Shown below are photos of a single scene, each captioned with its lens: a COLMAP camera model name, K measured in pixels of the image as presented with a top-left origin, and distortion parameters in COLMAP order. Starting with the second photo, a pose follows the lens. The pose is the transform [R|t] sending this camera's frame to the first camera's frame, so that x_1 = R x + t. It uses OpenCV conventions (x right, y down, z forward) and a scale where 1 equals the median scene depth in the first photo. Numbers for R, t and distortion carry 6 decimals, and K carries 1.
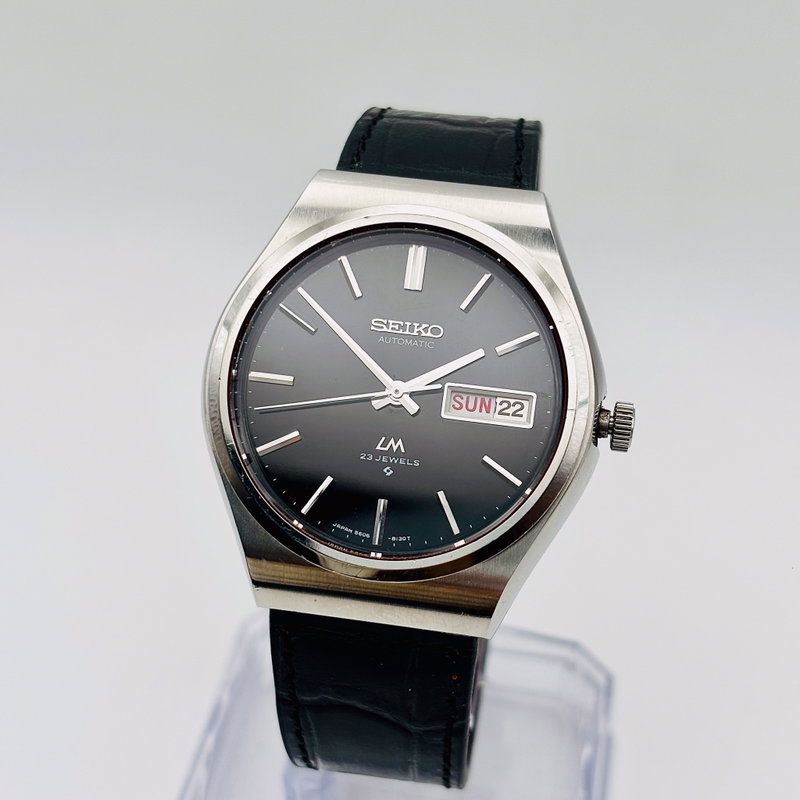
lens RADIAL K [[1707.6, 0, 388.3], [0, 1707.6, 386.5], [0, 0, 1]] dist [0.162288, -1.199343]
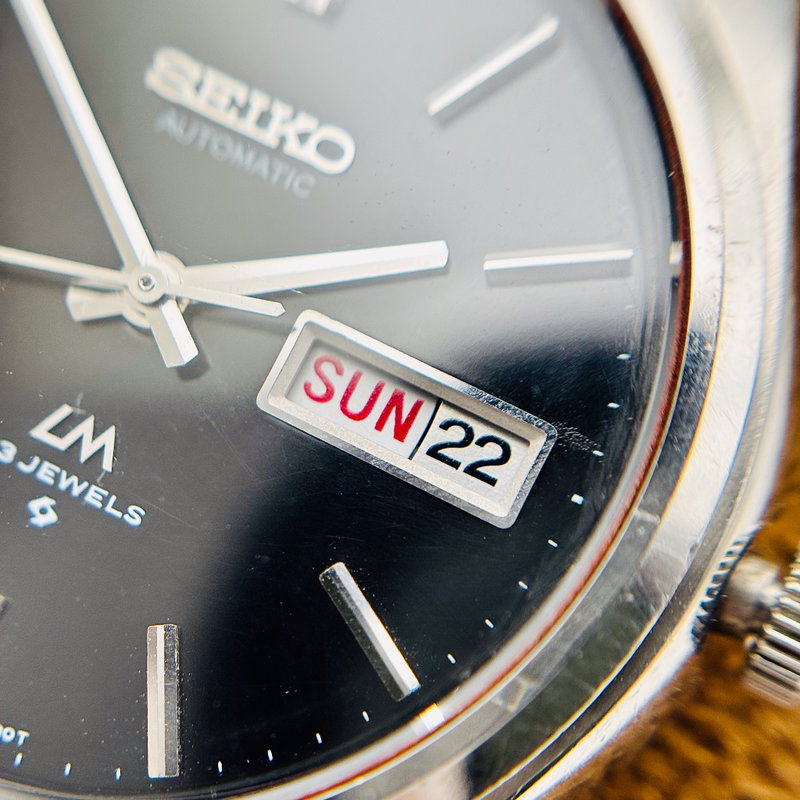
lens RADIAL K [[1896.5, 0, 352.8], [0, 1896.5, 401.8], [0, 0, 1]] dist [0.635015, -0.525504]
pose [[0.942359, 0.320892, -0.094800, 0.081653], [-0.321616, 0.946837, 0.007953, 0.008533], [0.092313, 0.022995, 0.995465, 0.641209]]
